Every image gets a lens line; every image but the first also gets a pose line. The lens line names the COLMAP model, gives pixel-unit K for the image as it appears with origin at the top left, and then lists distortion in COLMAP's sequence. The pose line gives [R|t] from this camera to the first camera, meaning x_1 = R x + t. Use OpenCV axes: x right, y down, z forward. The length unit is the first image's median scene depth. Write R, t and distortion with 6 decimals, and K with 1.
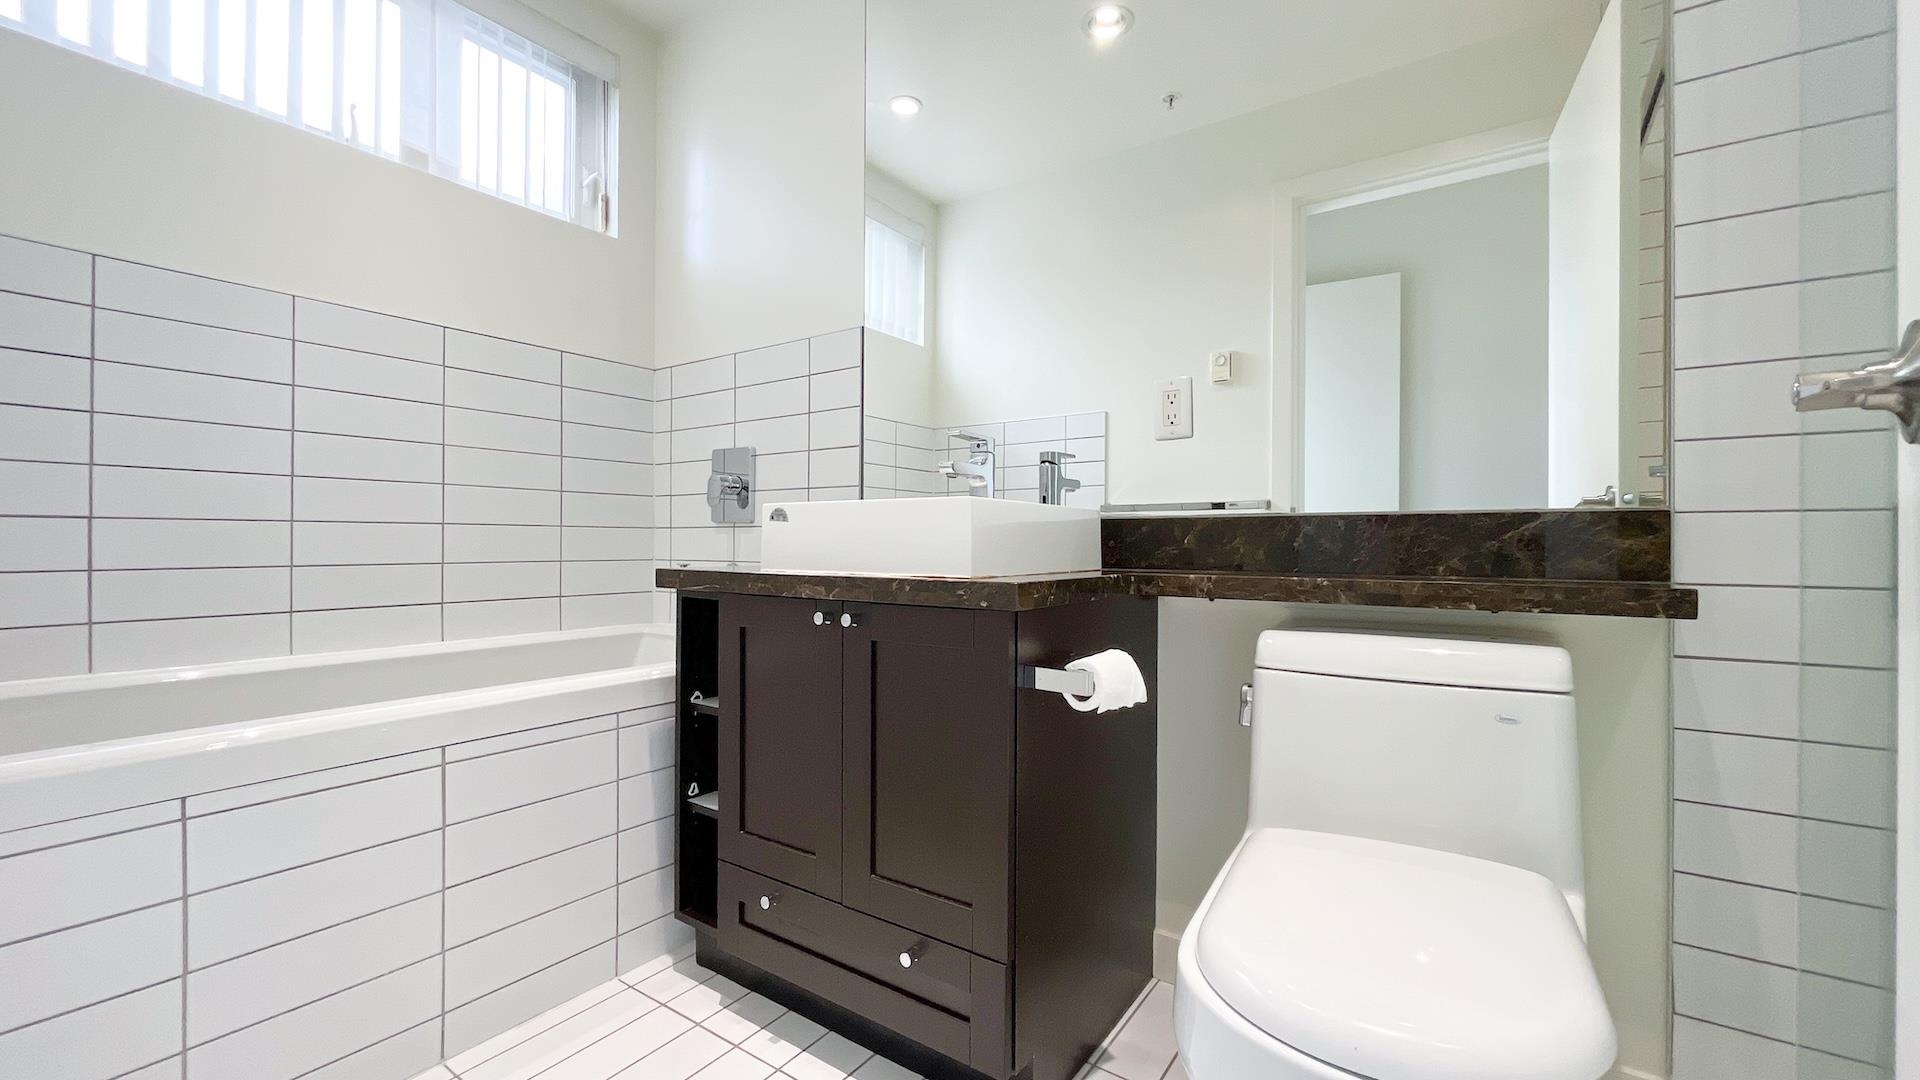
lens RADIAL K [[770.9, 0, 963.0], [0, 770.9, 539.2], [0, 0, 1]] dist [-0.002250, -0.000558]
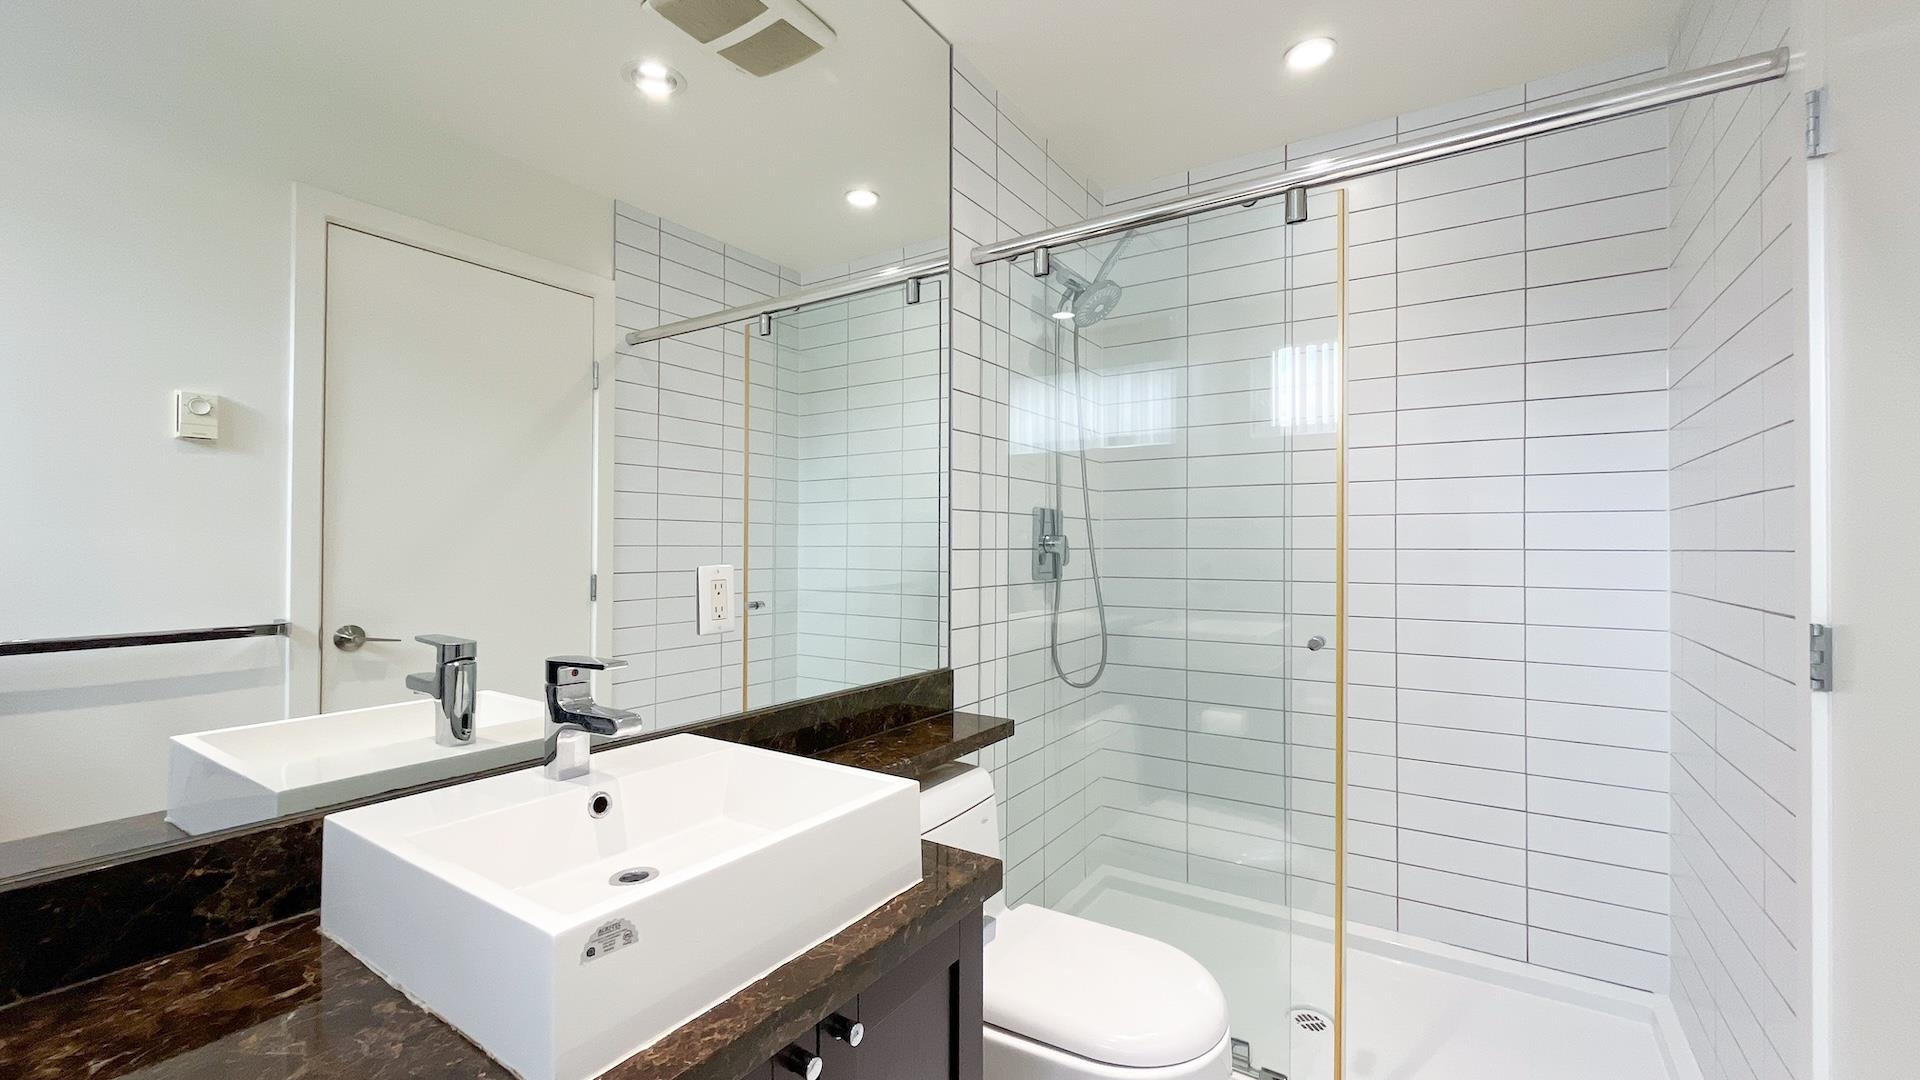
lens RADIAL K [[770.9, 0, 964.9], [0, 770.9, 544.3], [0, 0, 1]] dist [-0.002250, -0.000558]
pose [[-0.030017, 0.003406, 0.999544, -0.623698], [-0.007135, 0.999968, -0.003622, -0.232408], [-0.999524, -0.007241, -0.029991, 0.743667]]
